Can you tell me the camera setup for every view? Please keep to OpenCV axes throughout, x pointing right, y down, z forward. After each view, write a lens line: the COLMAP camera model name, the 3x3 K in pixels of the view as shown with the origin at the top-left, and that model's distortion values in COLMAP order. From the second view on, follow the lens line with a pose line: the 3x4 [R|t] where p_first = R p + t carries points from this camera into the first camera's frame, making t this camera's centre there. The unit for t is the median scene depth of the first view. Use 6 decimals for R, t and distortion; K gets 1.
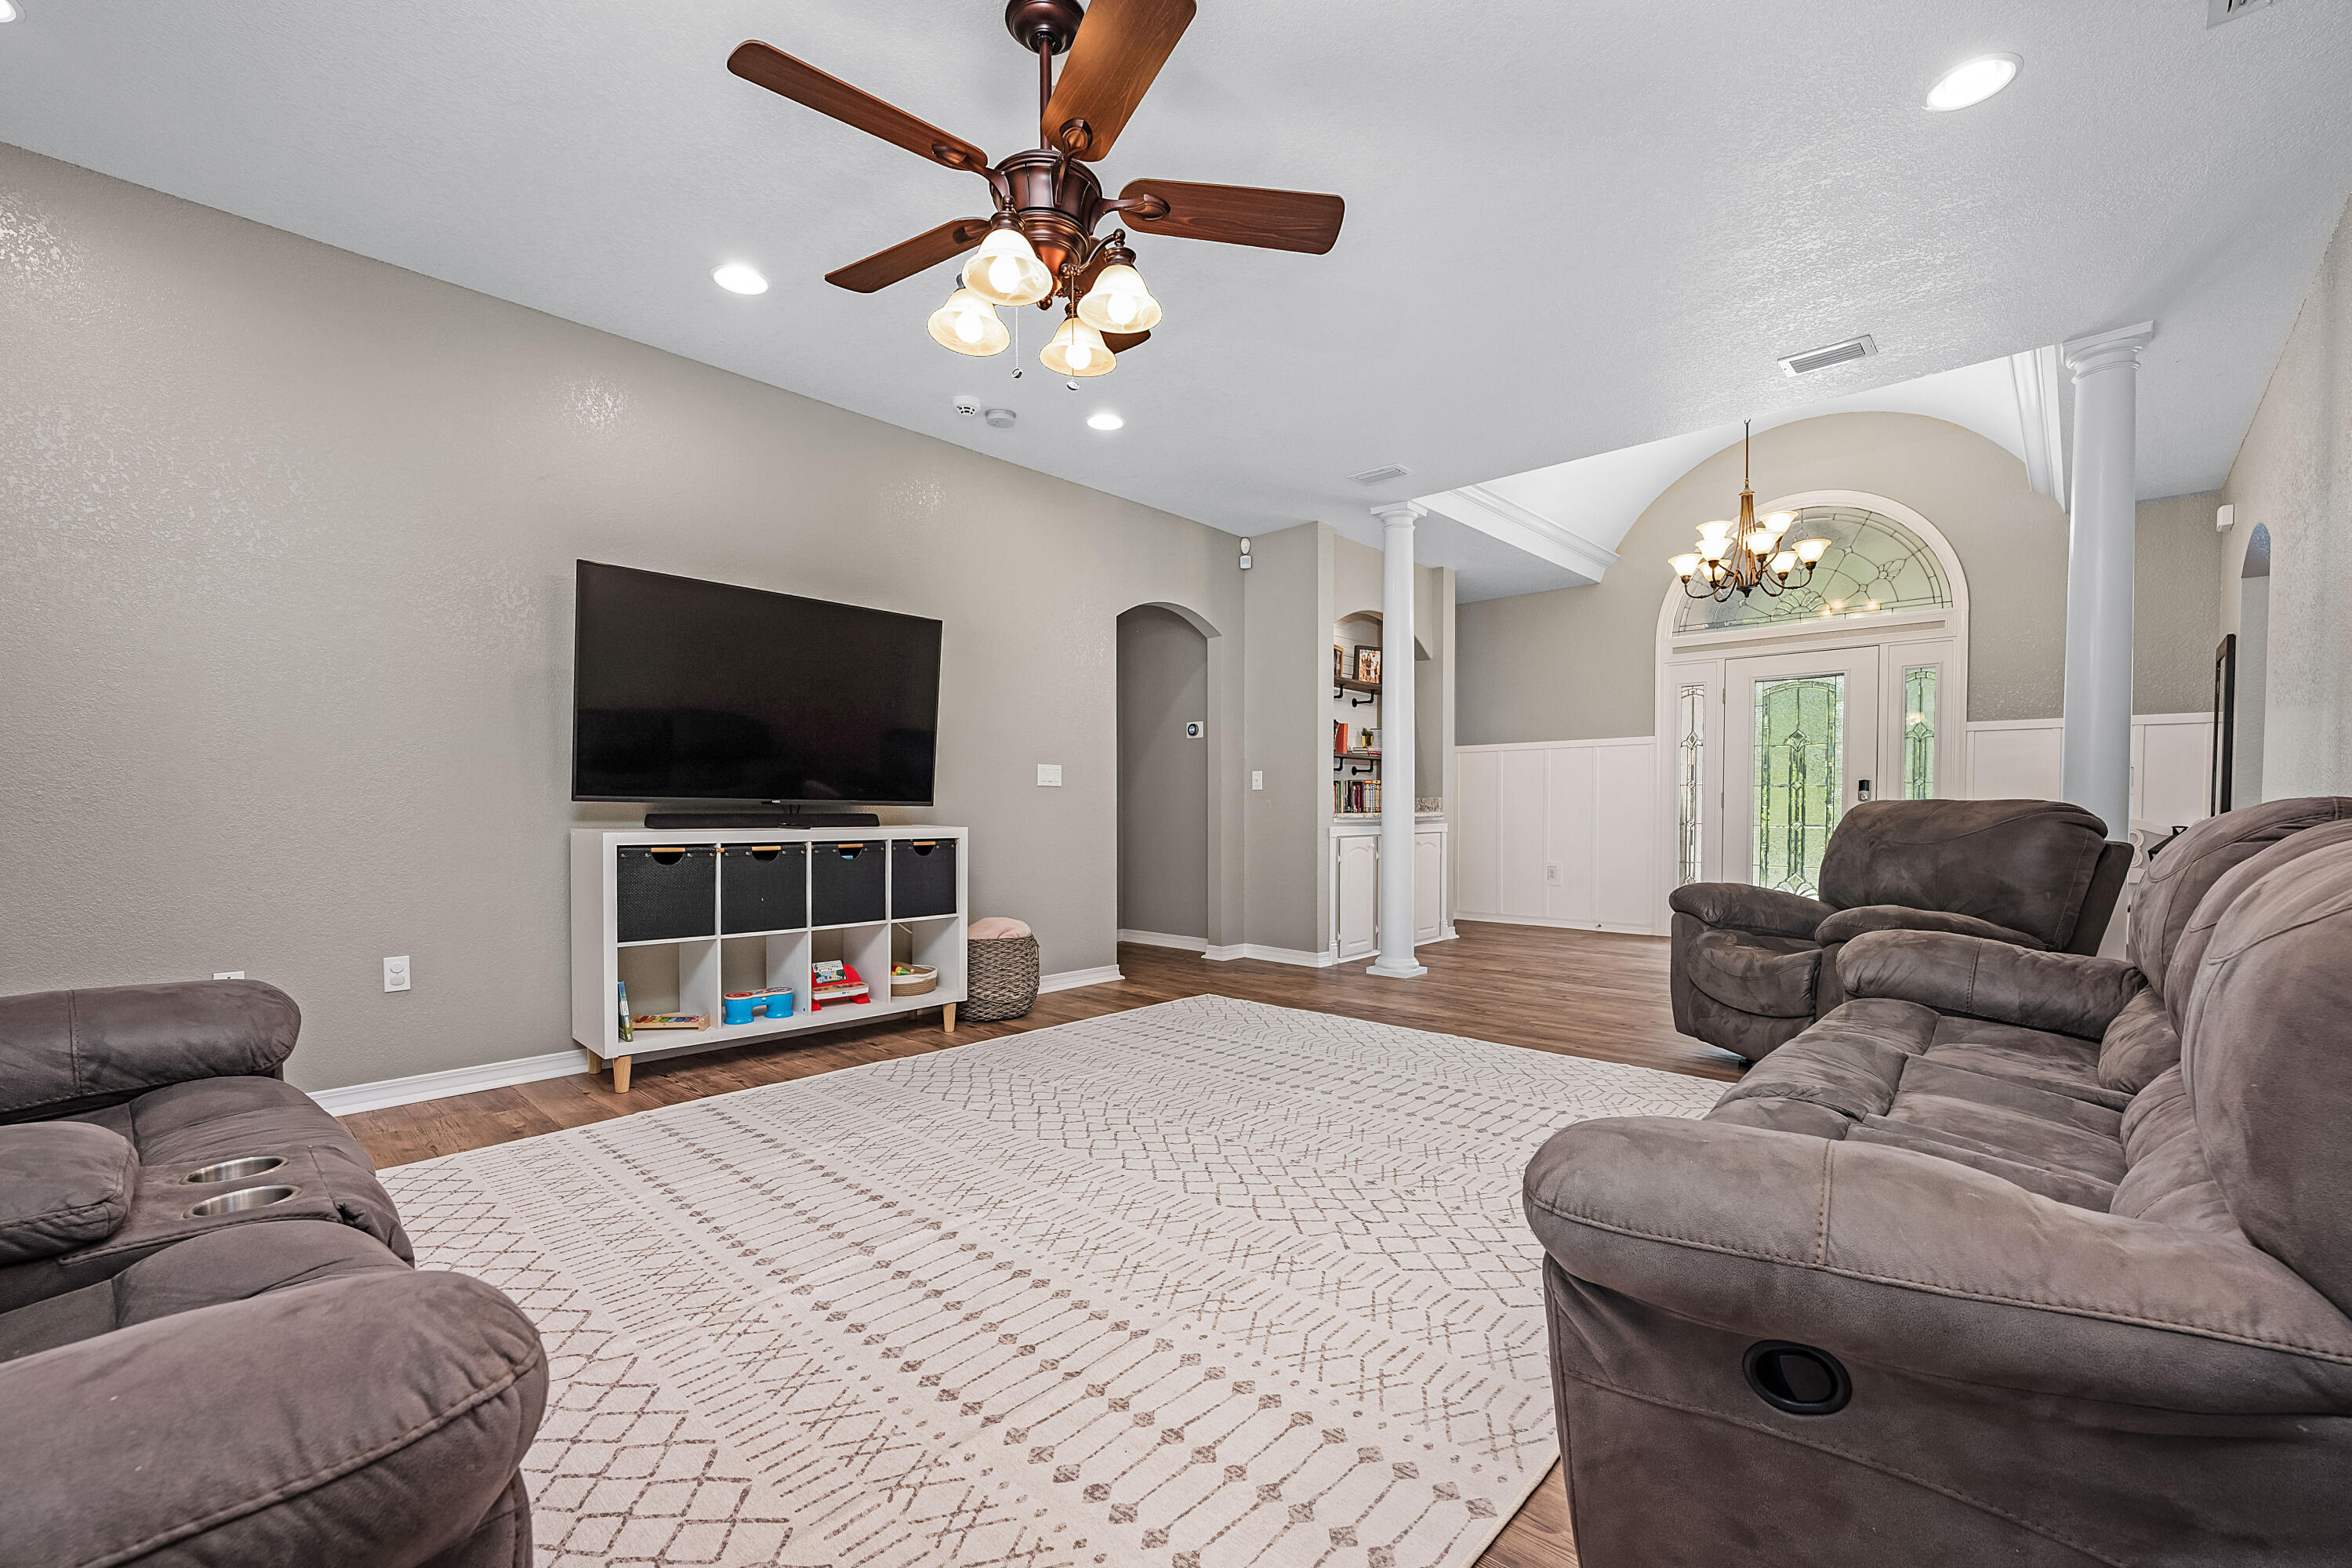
lens RADIAL K [[954.1, 0, 1174.5], [0, 954.1, 818.9], [0, 0, 1]] dist [-0.002768, -0.000227]
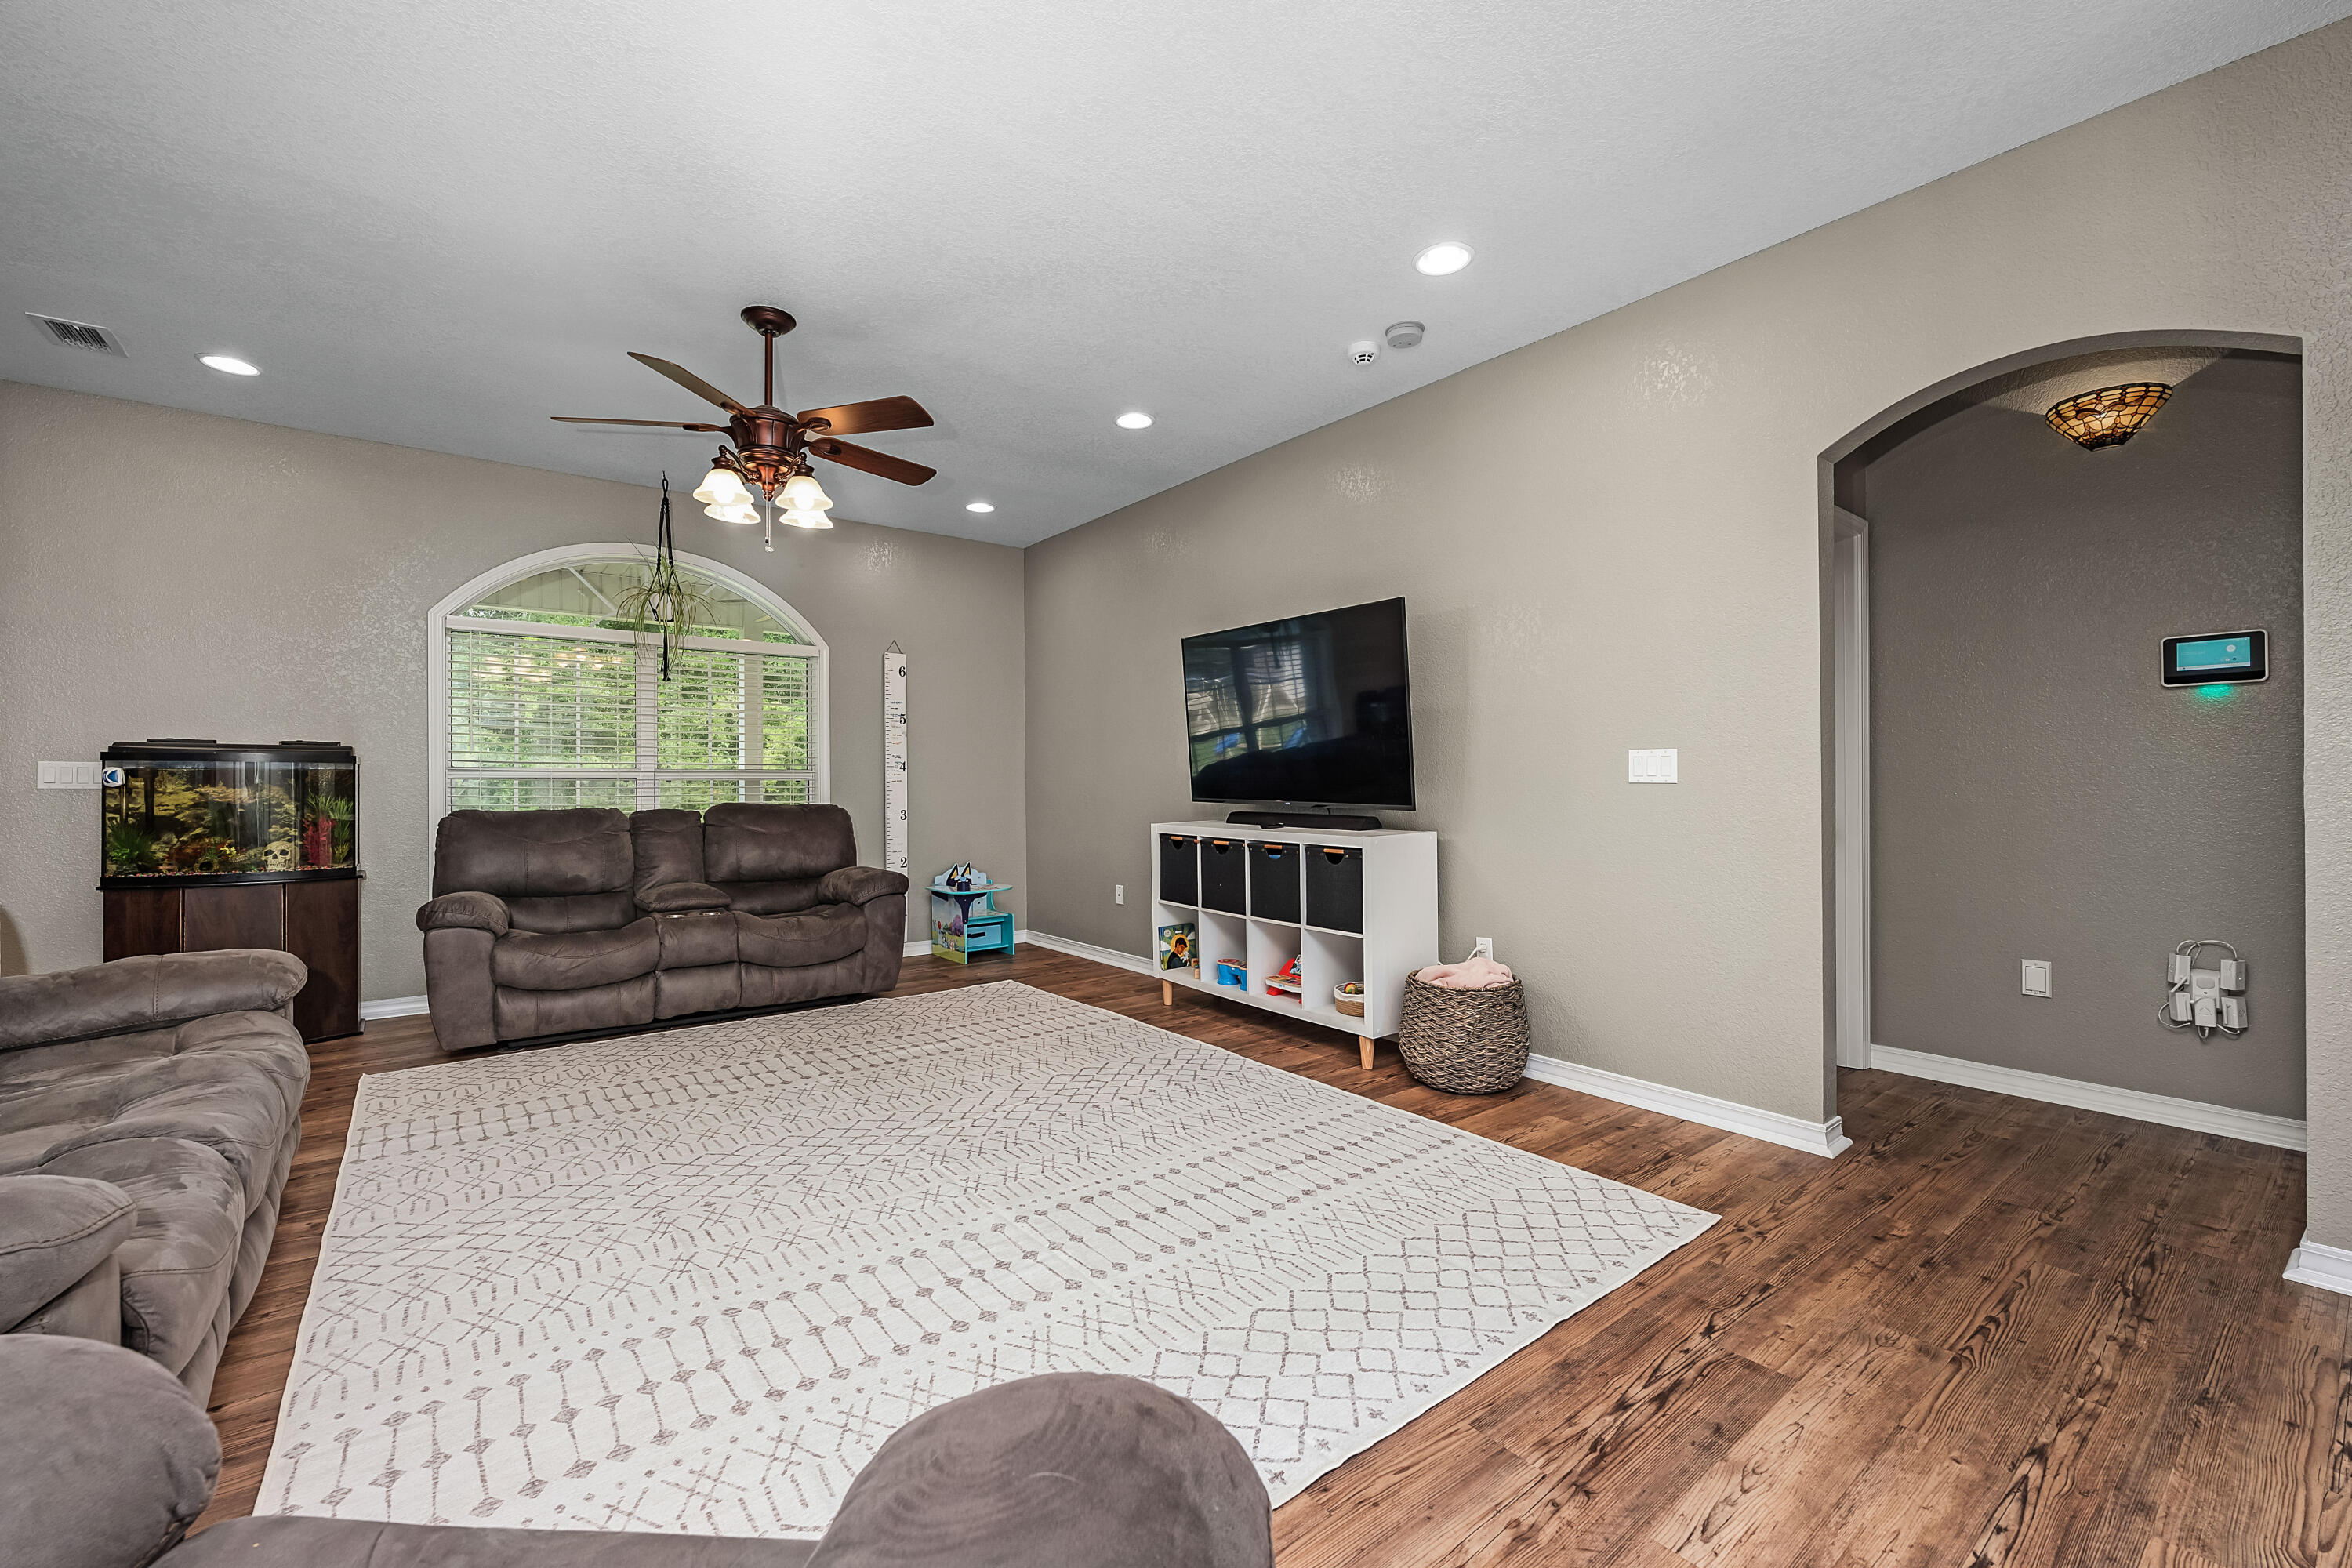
lens RADIAL K [[954.1, 0, 1178.9], [0, 954.1, 779.5], [0, 0, 1]] dist [-0.002768, -0.000227]
pose [[-0.149862, -0.004216, -0.988698, 0.855497], [-0.010581, 0.999940, -0.002660, -0.050577], [0.988650, 0.010063, -0.149898, 1.245987]]
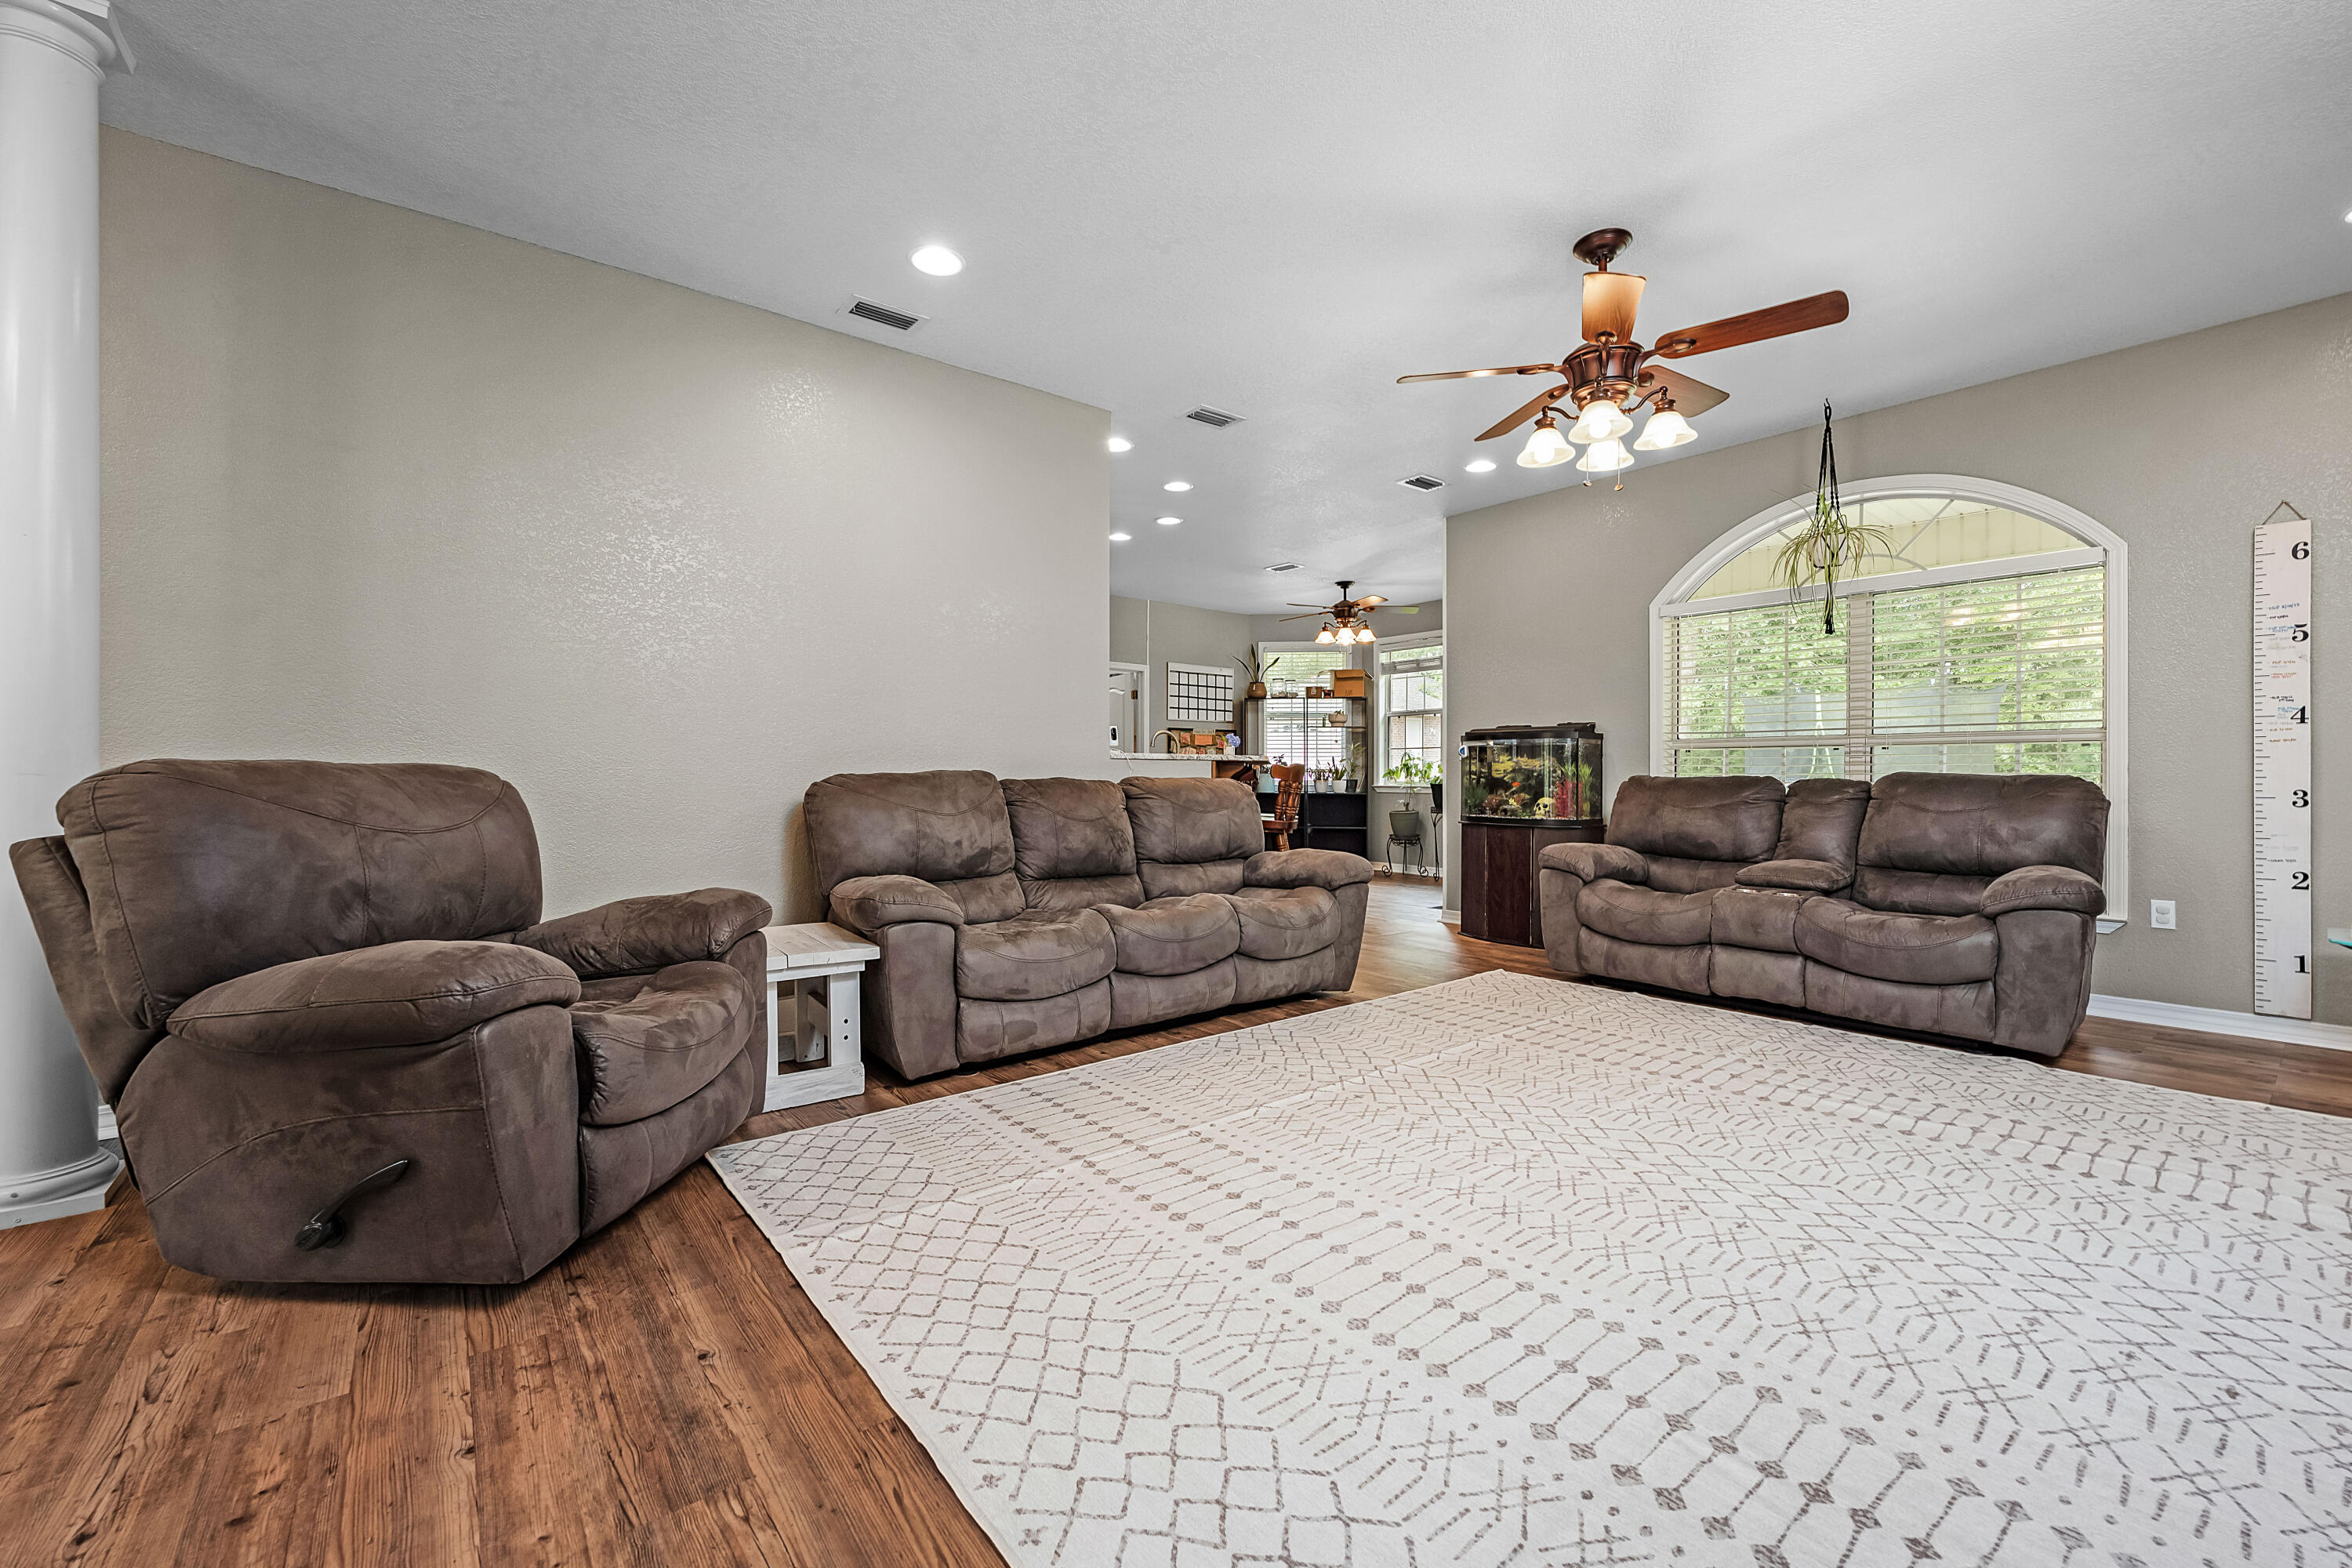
lens RADIAL K [[954.1, 0, 1187.2], [0, 954.1, 779.5], [0, 0, 1]] dist [-0.002768, -0.000227]
pose [[-0.990631, -0.001649, 0.136555, 0.194933], [0.000686, 0.999854, 0.017054, -0.021063], [-0.136564, 0.016988, -0.990486, 1.665512]]
